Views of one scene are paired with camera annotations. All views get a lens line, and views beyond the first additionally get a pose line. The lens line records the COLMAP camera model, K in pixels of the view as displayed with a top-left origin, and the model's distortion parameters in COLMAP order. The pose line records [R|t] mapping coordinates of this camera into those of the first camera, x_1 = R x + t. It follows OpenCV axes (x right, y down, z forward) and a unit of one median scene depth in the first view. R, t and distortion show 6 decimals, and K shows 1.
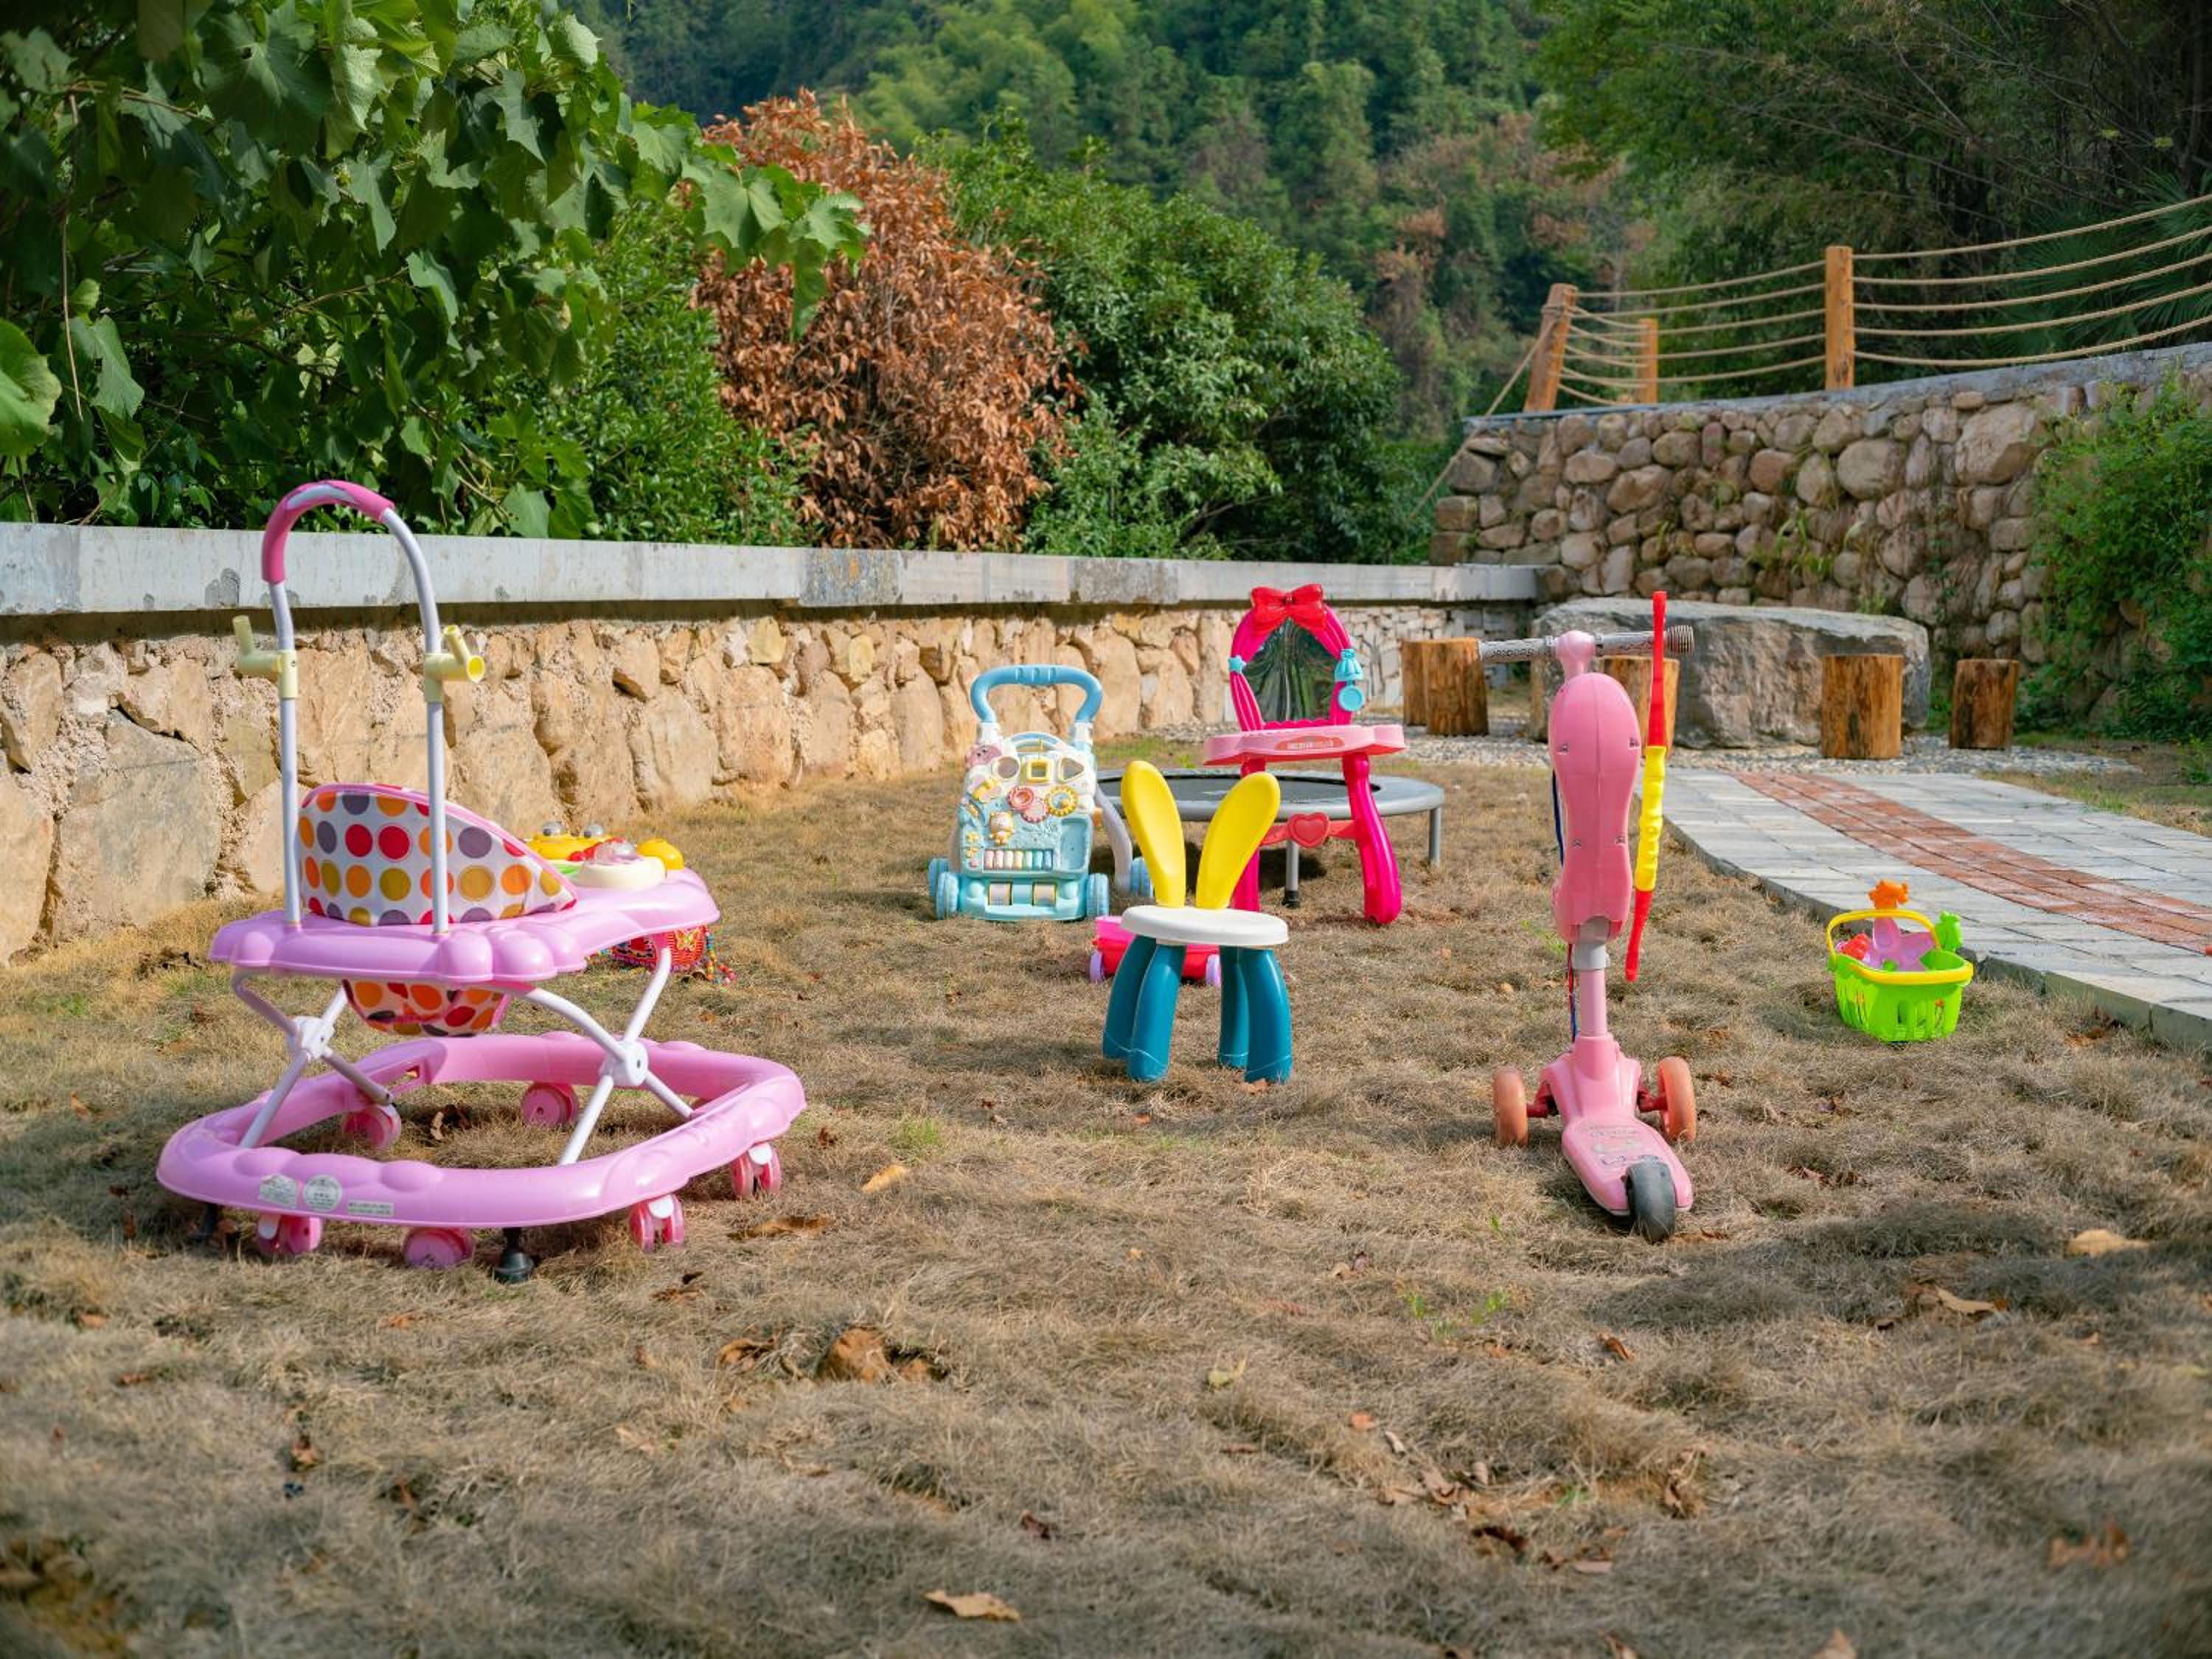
lens RADIAL K [[2645.4, 0, 1106.0], [0, 2645.4, 829.5], [0, 0, 1]] dist [-0.095875, -0.021192]
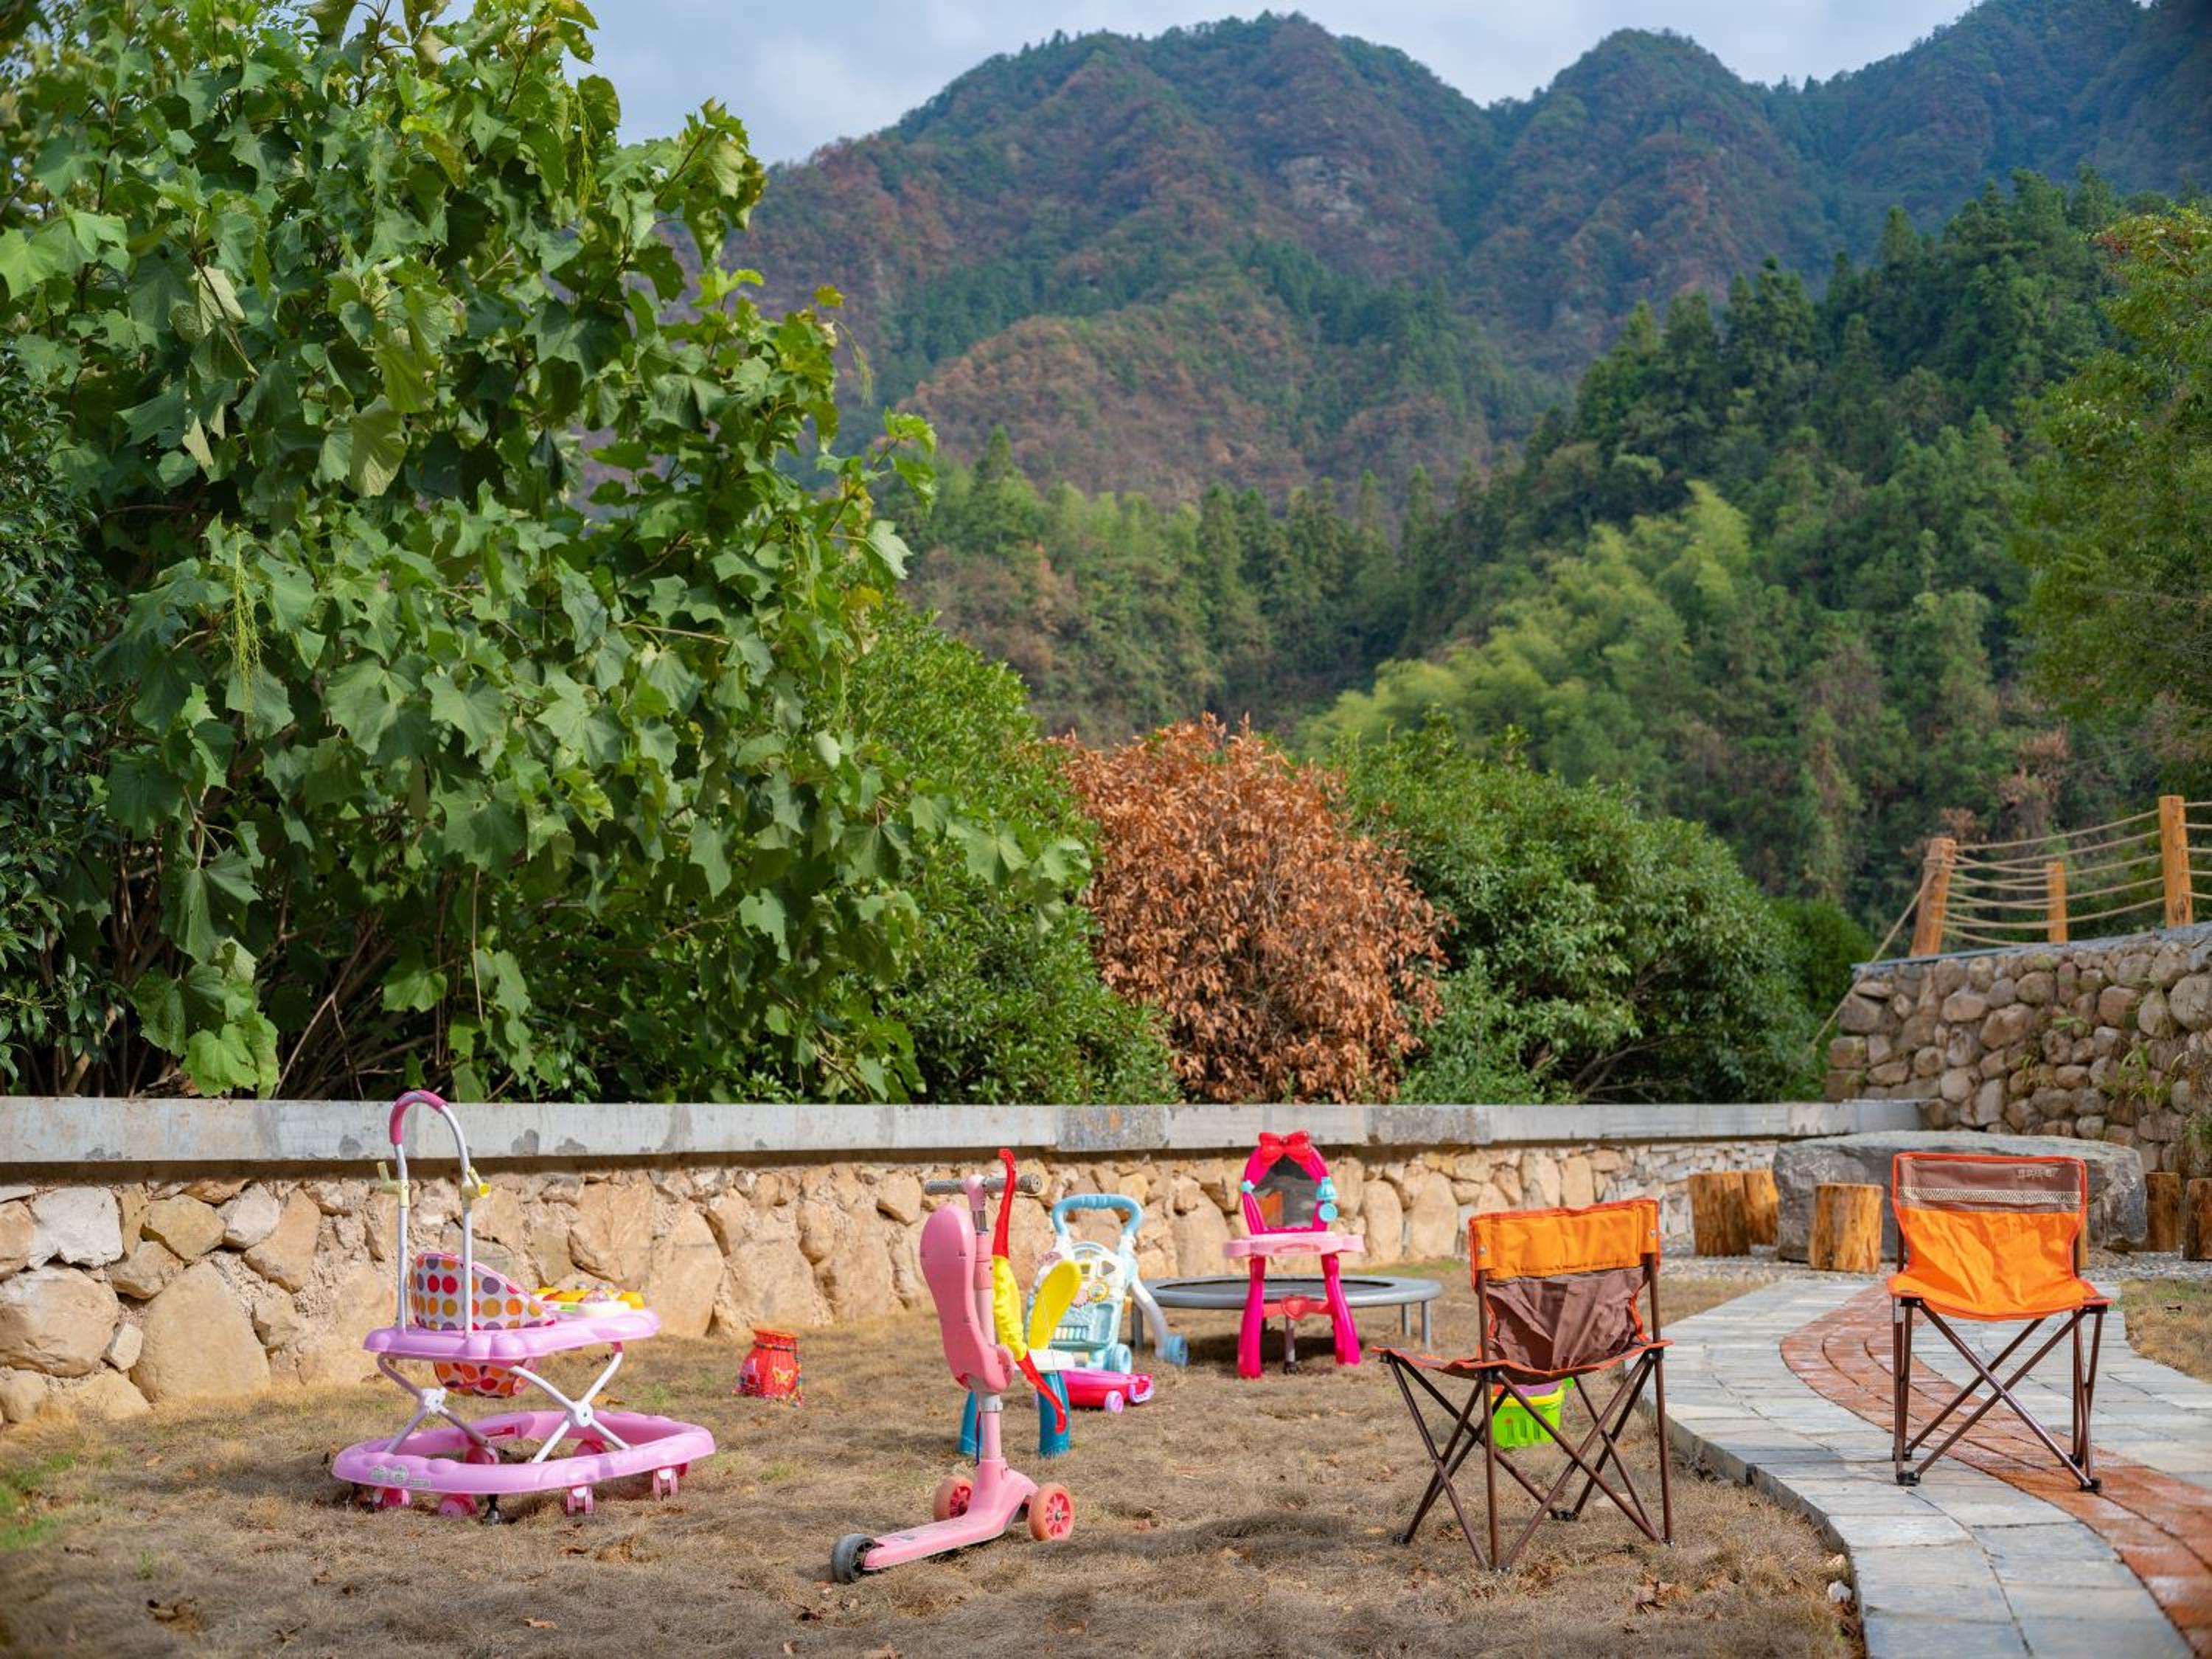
lens RADIAL K [[2645.4, 0, 1106.0], [0, 2645.4, 829.5], [0, 0, 1]] dist [-0.095875, -0.021192]
pose [[0.970138, -0.040386, -0.239167, 0.116180], [-0.008828, 0.979508, -0.201211, 0.010869], [0.242392, 0.197314, 0.949902, -0.130685]]
